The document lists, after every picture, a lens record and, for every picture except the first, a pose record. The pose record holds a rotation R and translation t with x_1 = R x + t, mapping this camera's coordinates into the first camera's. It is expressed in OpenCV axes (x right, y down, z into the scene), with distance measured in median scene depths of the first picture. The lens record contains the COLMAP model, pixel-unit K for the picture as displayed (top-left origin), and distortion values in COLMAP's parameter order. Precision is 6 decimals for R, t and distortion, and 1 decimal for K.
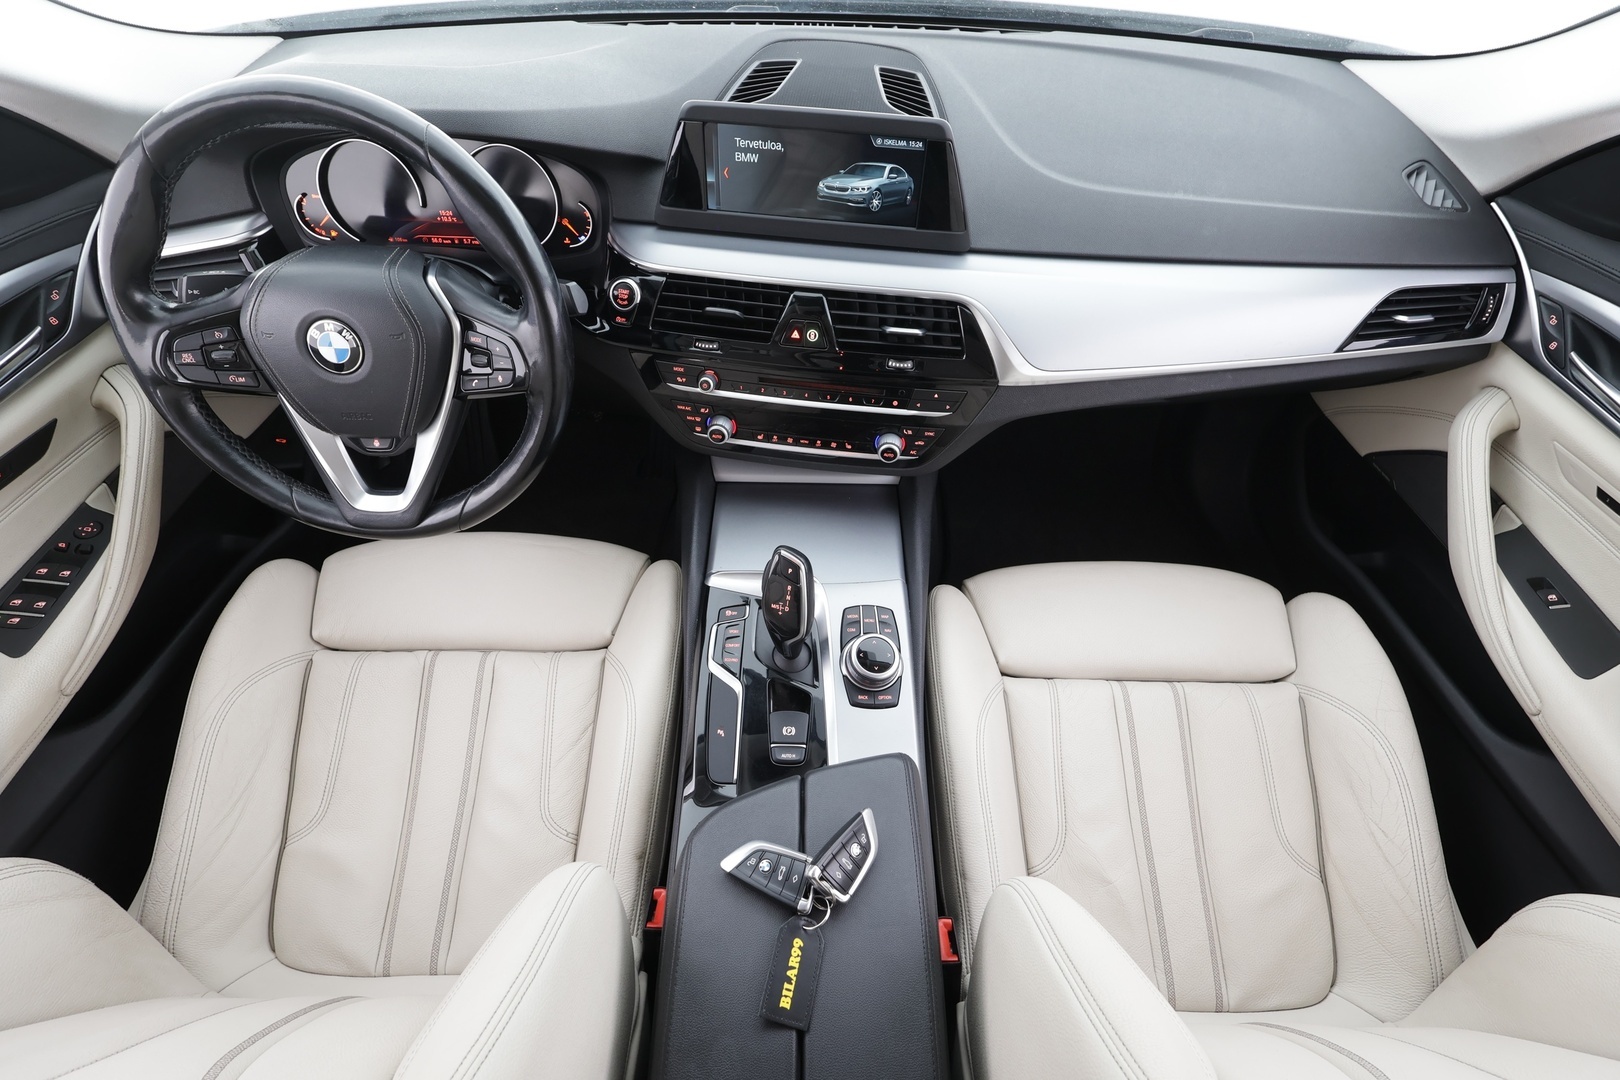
lens RADIAL K [[730.0, 0, 803.6], [0, 730.0, 539.7], [0, 0, 1]] dist [-0.003927, -0.000340]
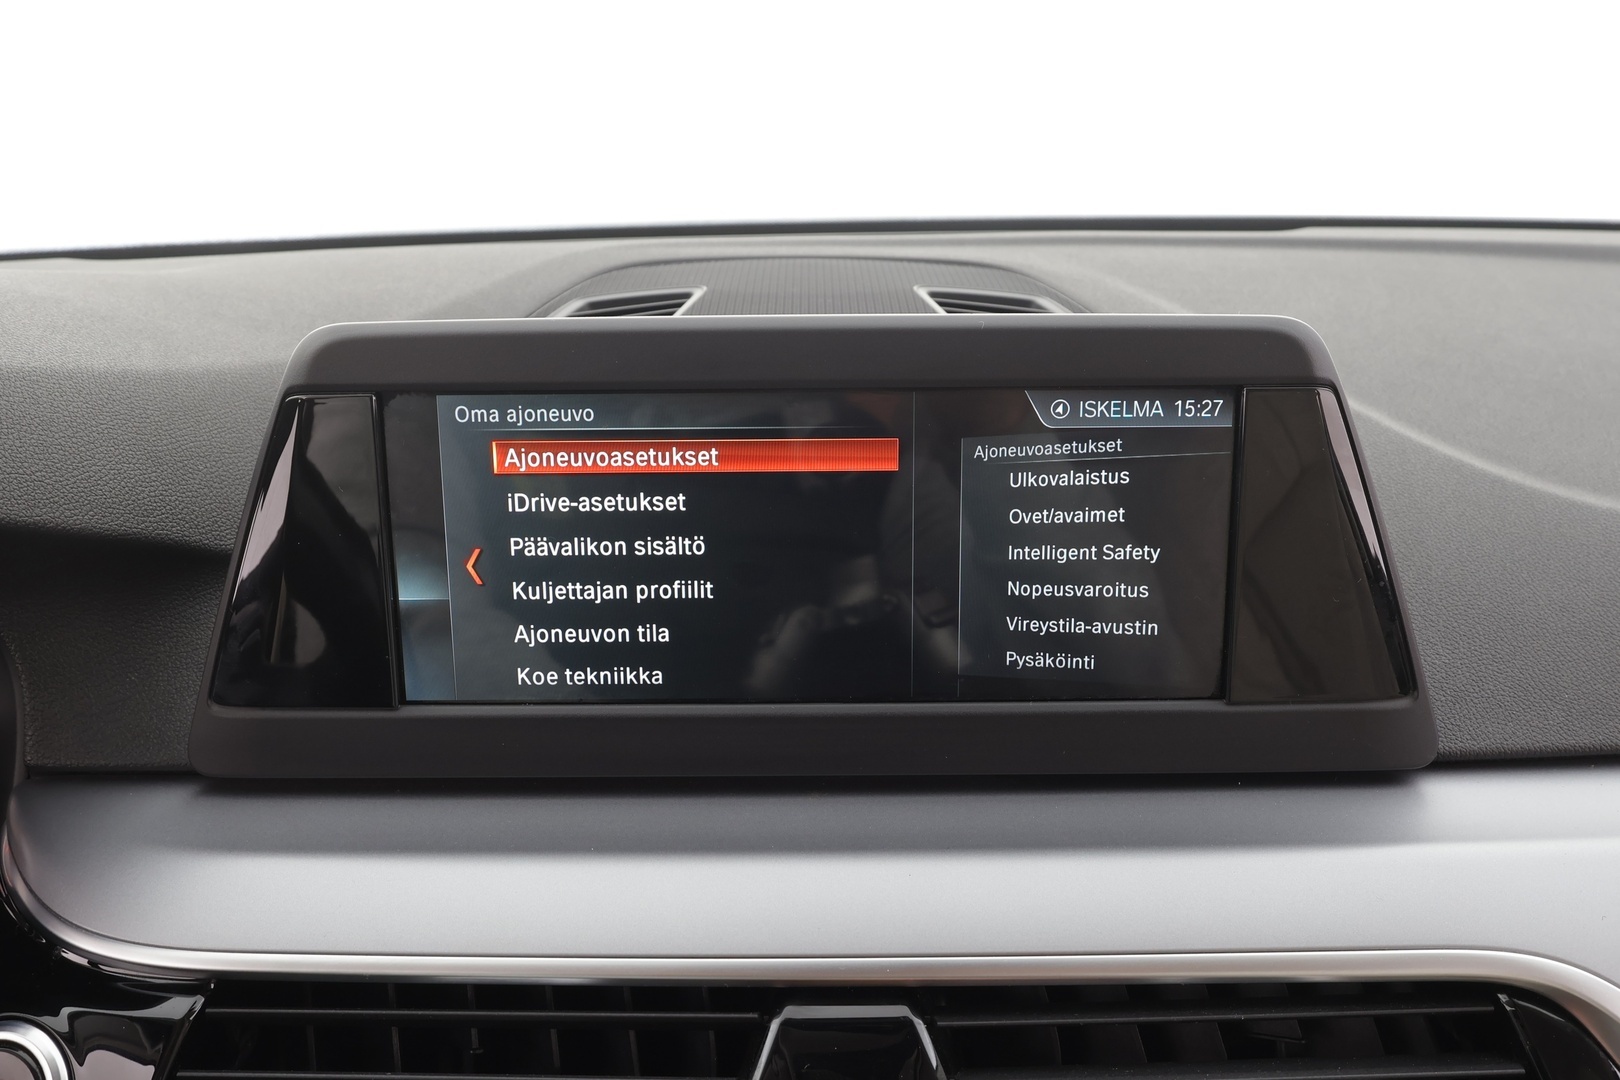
lens RADIAL K [[1369.4, 0, 807.1], [0, 1369.4, 538.2], [0, 0, 1]] dist [0.013747, 0.003603]
pose [[0.990818, -0.073184, 0.113684, -0.042378], [0.120678, 0.857844, -0.499540, -0.246797], [-0.060965, 0.508672, 0.858799, 0.551920]]
